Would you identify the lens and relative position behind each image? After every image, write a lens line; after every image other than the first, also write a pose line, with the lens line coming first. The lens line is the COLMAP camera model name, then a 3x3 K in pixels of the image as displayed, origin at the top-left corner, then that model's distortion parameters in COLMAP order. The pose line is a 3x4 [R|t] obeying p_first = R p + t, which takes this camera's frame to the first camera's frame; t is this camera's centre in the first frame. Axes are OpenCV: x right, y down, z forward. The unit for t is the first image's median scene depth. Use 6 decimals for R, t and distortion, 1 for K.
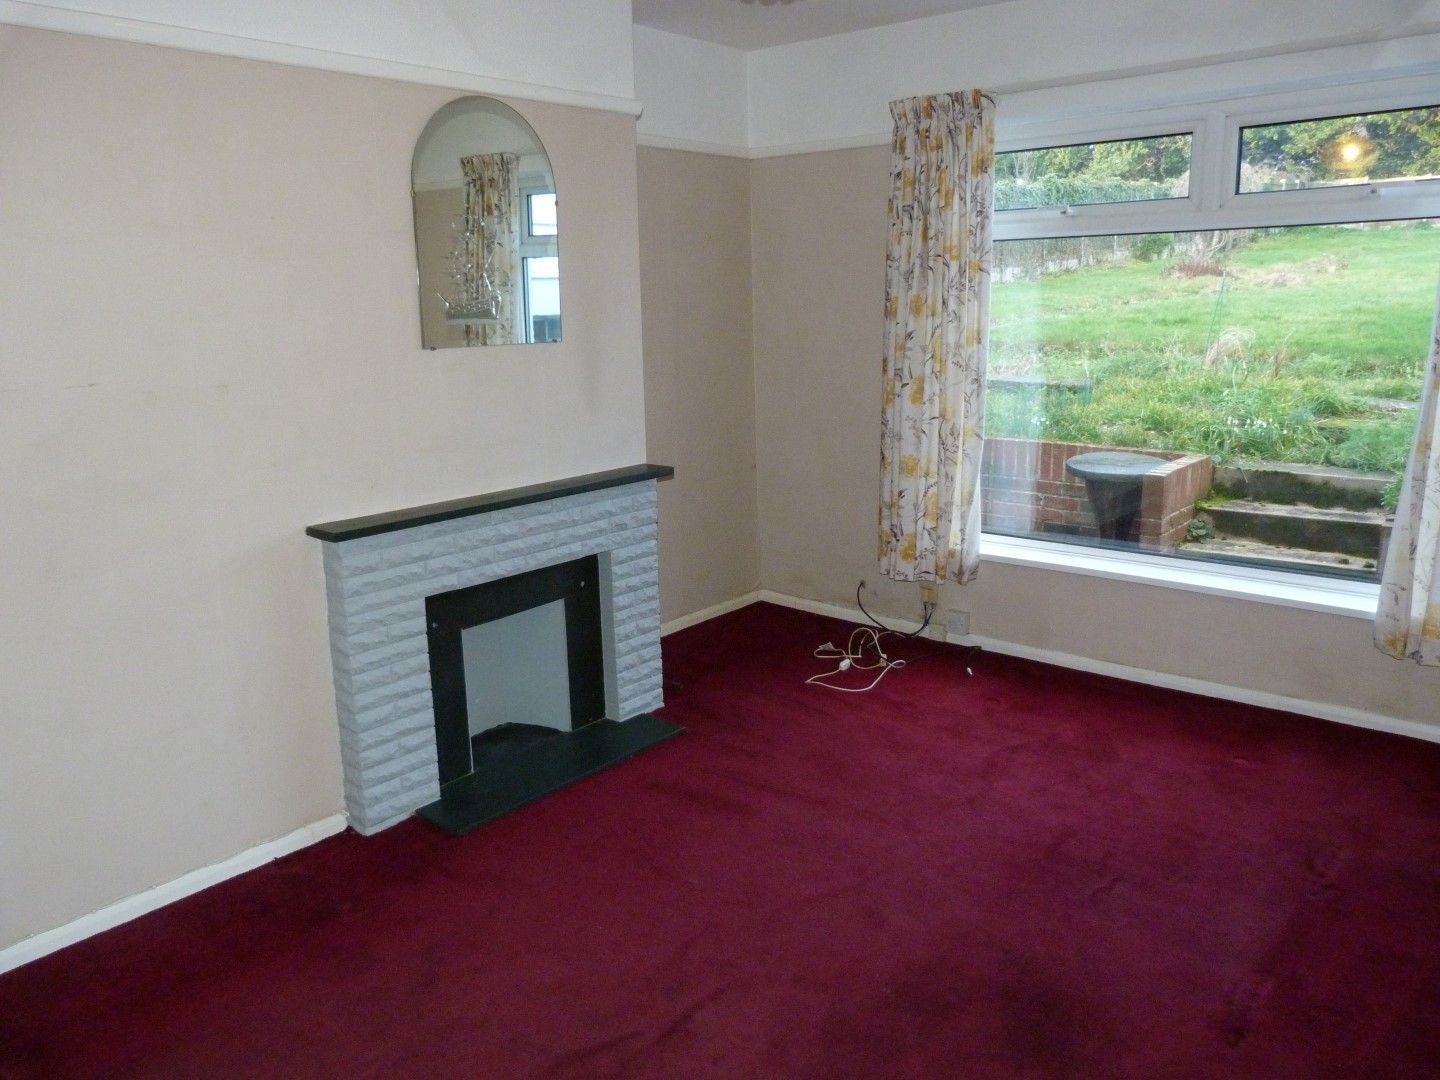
lens RADIAL K [[1085.3, 0, 724.5], [0, 1085.3, 540.0], [0, 0, 1]] dist [-0.002407, 0.010940]
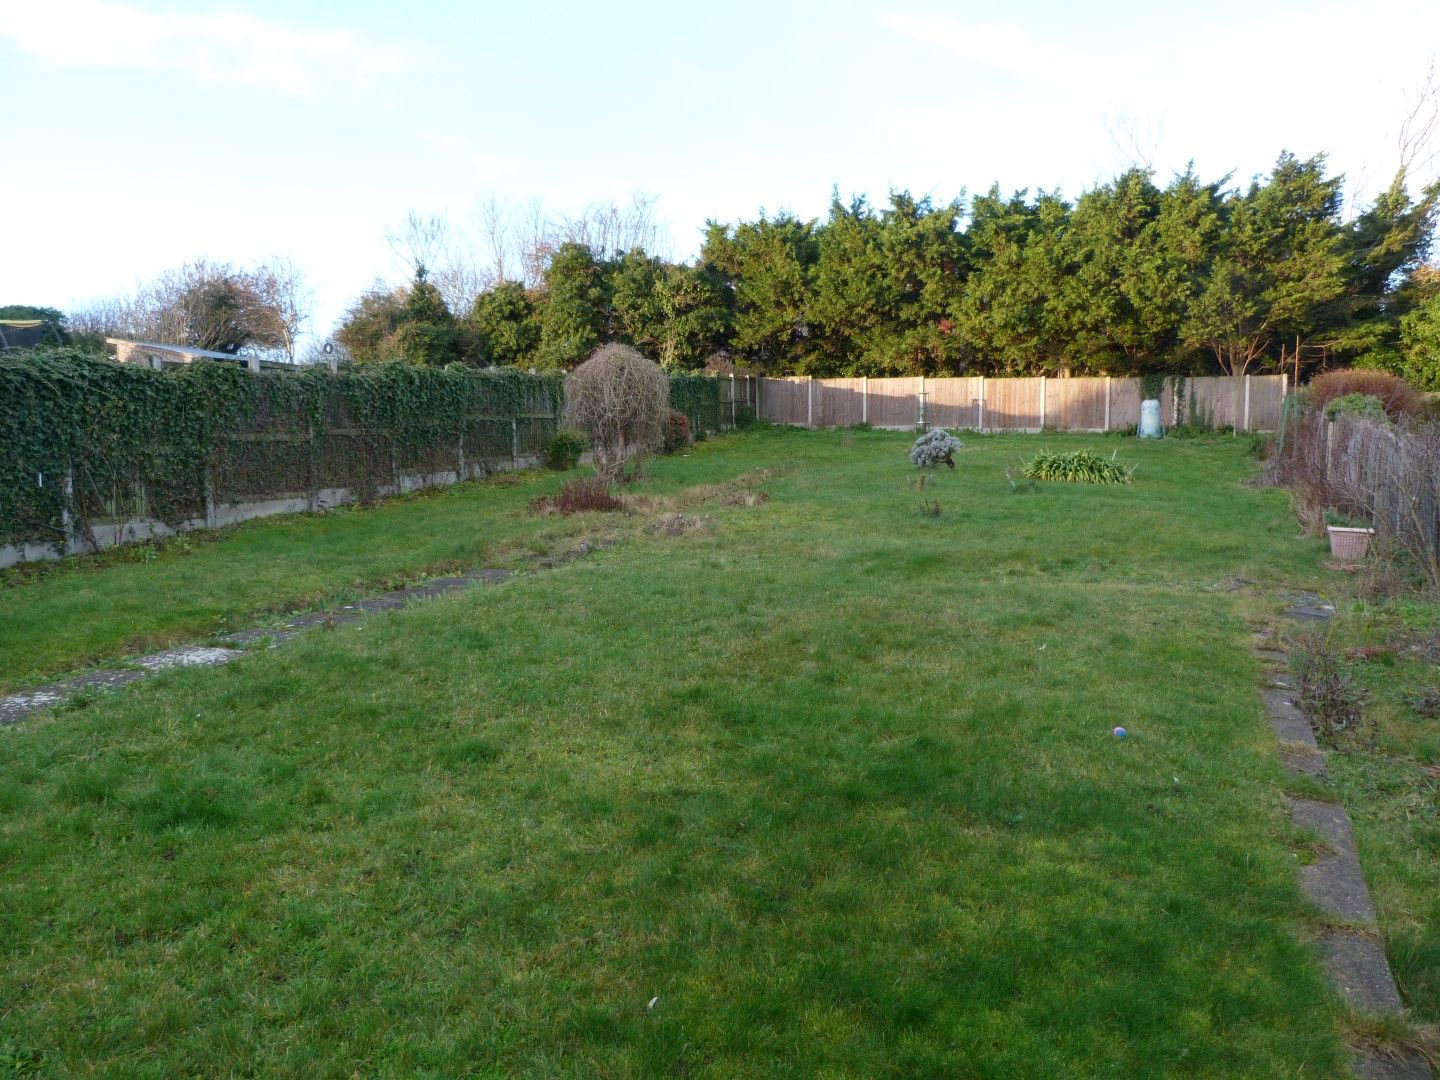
lens RADIAL K [[1085.3, 0, 717.5], [0, 1085.3, 539.7], [0, 0, 1]] dist [-0.002407, 0.010940]
pose [[0.916861, -0.011966, 0.399028, 0.128065], [0.070821, 0.988571, -0.133082, -0.067179], [-0.392876, 0.150277, 0.907230, 0.176597]]
